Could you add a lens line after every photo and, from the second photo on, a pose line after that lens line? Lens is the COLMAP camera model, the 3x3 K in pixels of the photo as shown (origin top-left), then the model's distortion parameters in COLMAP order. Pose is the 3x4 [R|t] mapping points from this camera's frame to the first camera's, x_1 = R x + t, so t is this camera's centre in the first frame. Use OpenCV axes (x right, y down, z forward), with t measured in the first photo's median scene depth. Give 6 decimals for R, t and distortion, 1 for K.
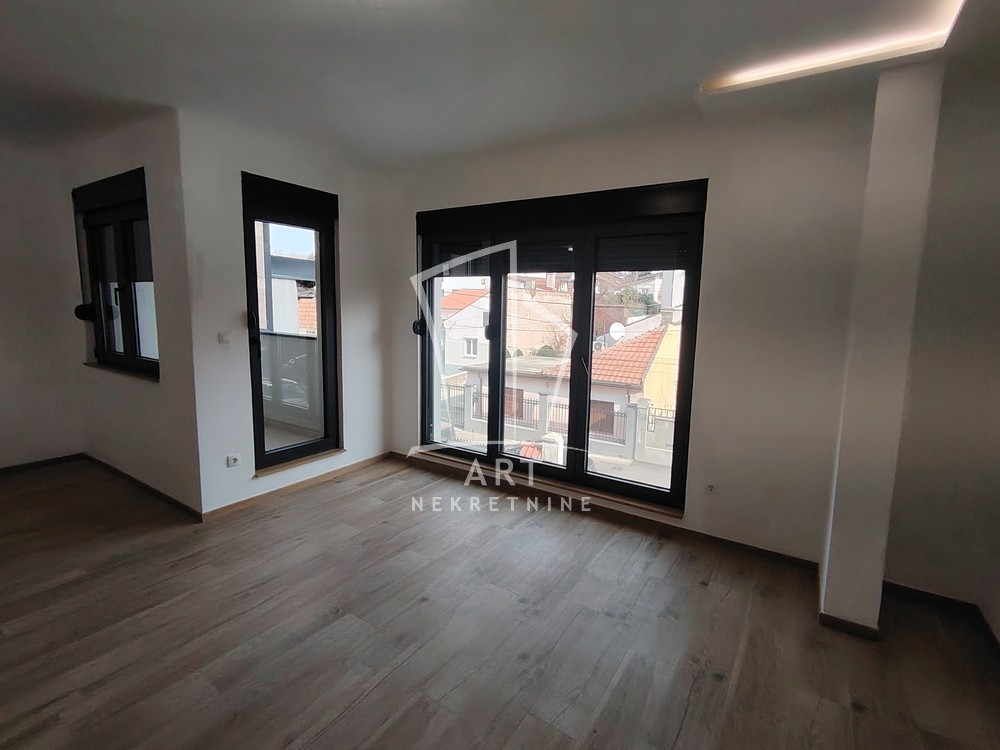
lens RADIAL K [[469.3, 0, 497.7], [0, 469.3, 370.7], [0, 0, 1]] dist [0.003539, -0.002295]
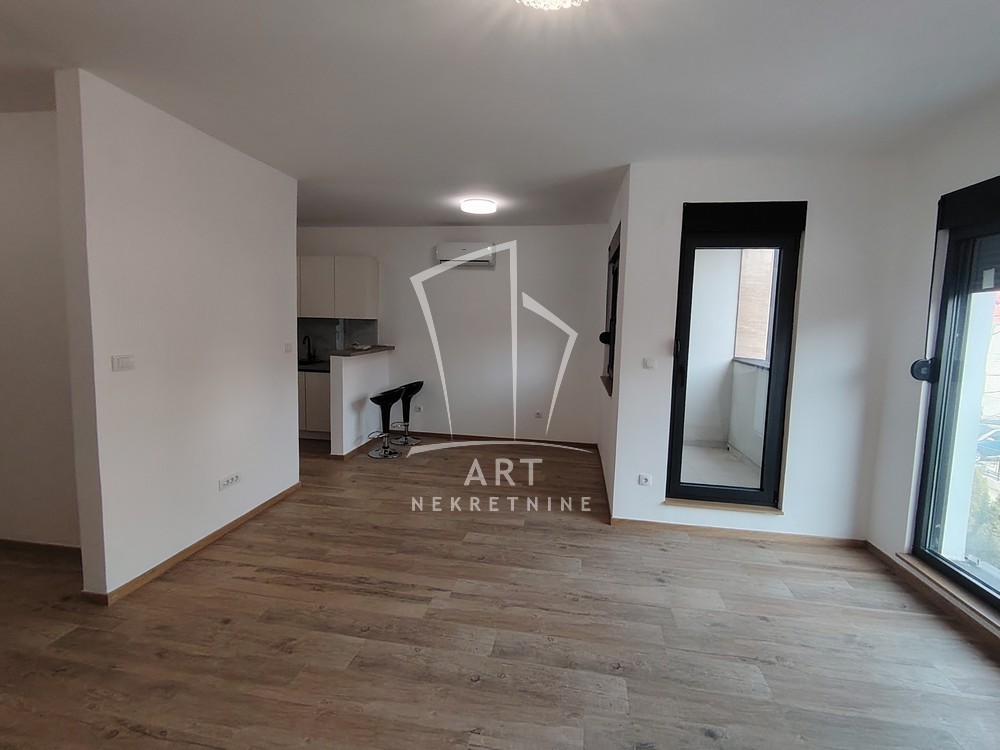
lens RADIAL K [[469.3, 0, 500.4], [0, 469.3, 367.5], [0, 0, 1]] dist [0.003539, -0.002295]
pose [[0.404038, 0.077486, -0.911455, 0.227076], [-0.138412, 0.990112, 0.022817, -0.034875], [0.904210, 0.116938, 0.410767, 0.226776]]
